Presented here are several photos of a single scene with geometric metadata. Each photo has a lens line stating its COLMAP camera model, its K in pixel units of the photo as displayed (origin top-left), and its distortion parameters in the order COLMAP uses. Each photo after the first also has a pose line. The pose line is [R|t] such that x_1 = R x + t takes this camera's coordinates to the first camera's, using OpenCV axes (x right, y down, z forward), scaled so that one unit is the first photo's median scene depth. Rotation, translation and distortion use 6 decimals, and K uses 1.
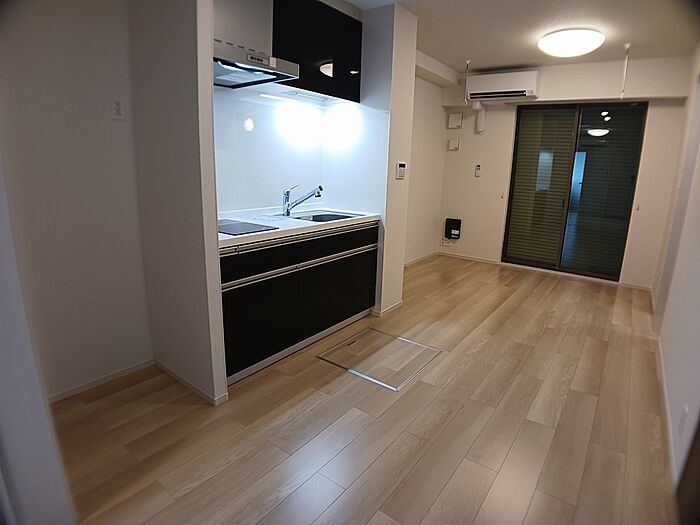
lens RADIAL K [[387.7, 0, 340.2], [0, 387.7, 255.5], [0, 0, 1]] dist [-0.072336, -0.000617]
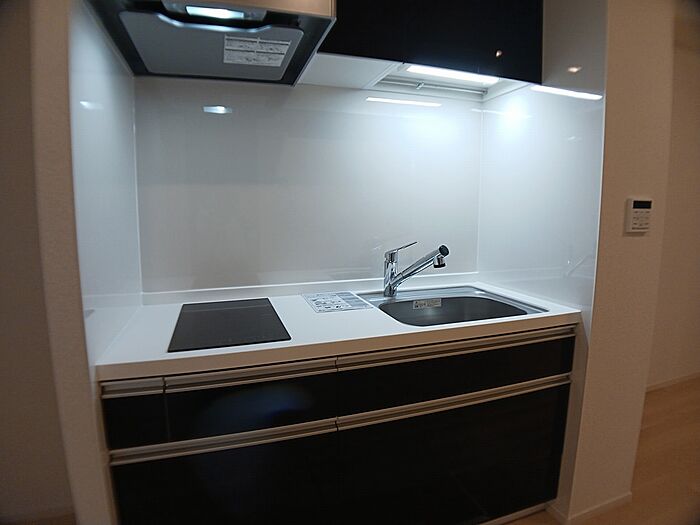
lens RADIAL K [[387.7, 0, 340.2], [0, 387.7, 255.5], [0, 0, 1]] dist [-0.072336, -0.000617]
pose [[0.821404, 0.045360, -0.568540, 0.119312], [-0.110540, 0.990592, -0.080671, -0.104647], [0.559532, 0.129110, 0.818691, 0.474496]]
